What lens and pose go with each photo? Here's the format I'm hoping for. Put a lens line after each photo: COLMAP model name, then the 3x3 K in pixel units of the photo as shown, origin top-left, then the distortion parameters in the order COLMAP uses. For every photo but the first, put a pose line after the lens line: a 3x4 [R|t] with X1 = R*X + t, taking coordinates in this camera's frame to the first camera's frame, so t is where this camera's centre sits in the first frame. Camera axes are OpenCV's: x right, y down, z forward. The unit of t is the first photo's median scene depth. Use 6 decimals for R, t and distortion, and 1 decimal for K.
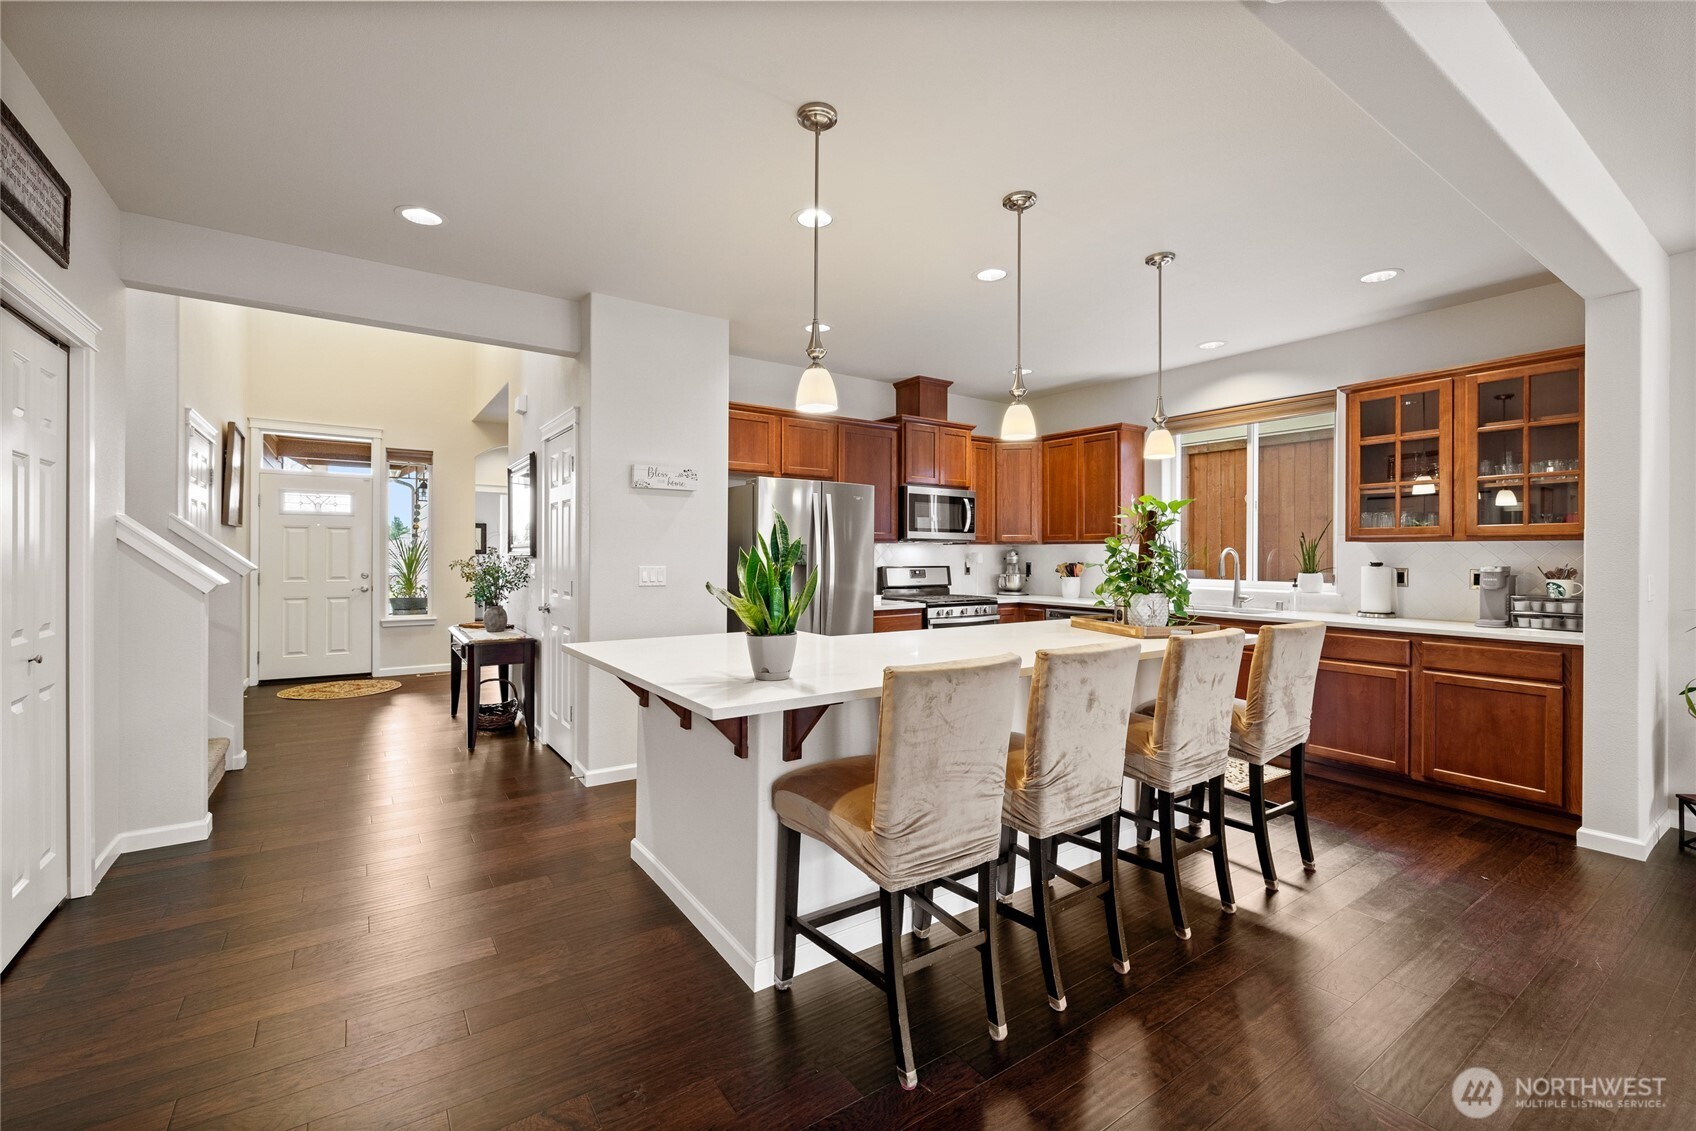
lens RADIAL K [[714.4, 0, 828.4], [0, 714.4, 555.8], [0, 0, 1]] dist [-0.000234, 0.000031]
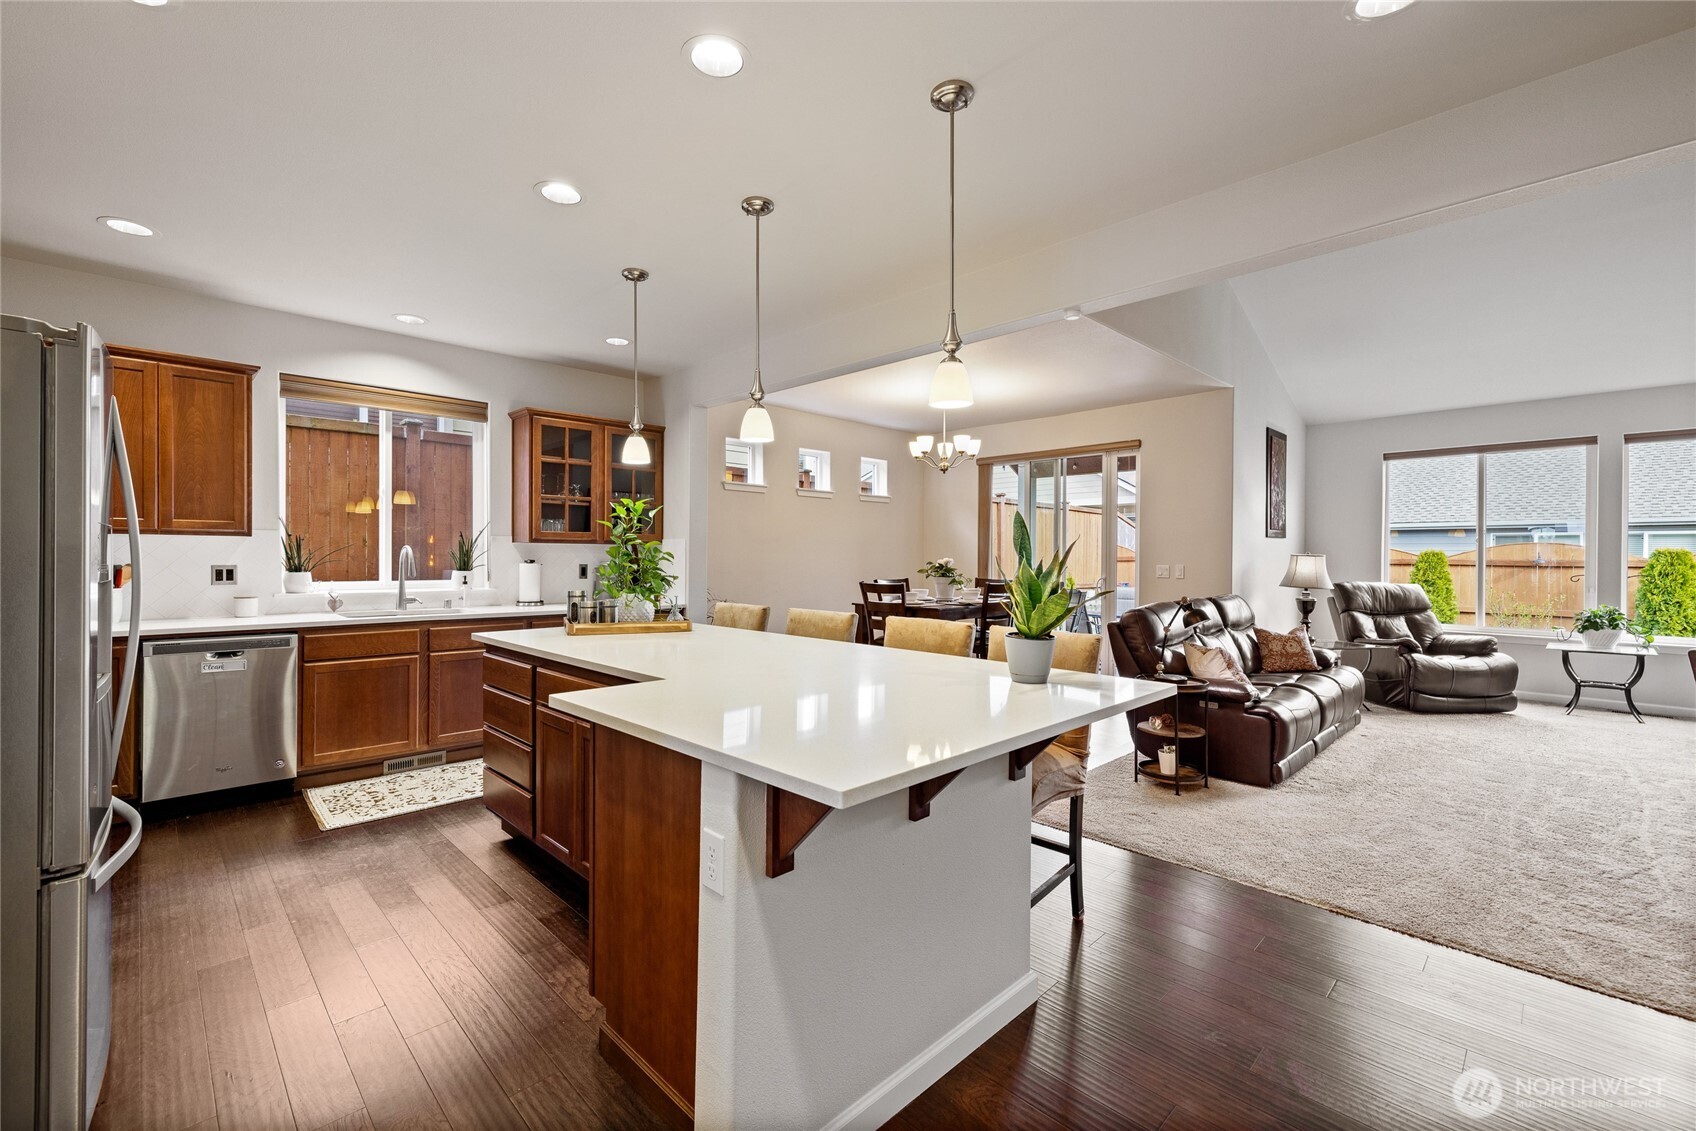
lens RADIAL K [[714.4, 0, 828.4], [0, 714.4, 555.8], [0, 0, 1]] dist [-0.000234, 0.000031]
pose [[-0.176006, -0.003213, 0.984384, -0.384015], [-0.003262, 0.999991, 0.002681, -0.001321], [-0.984384, -0.002740, -0.176015, 0.551948]]
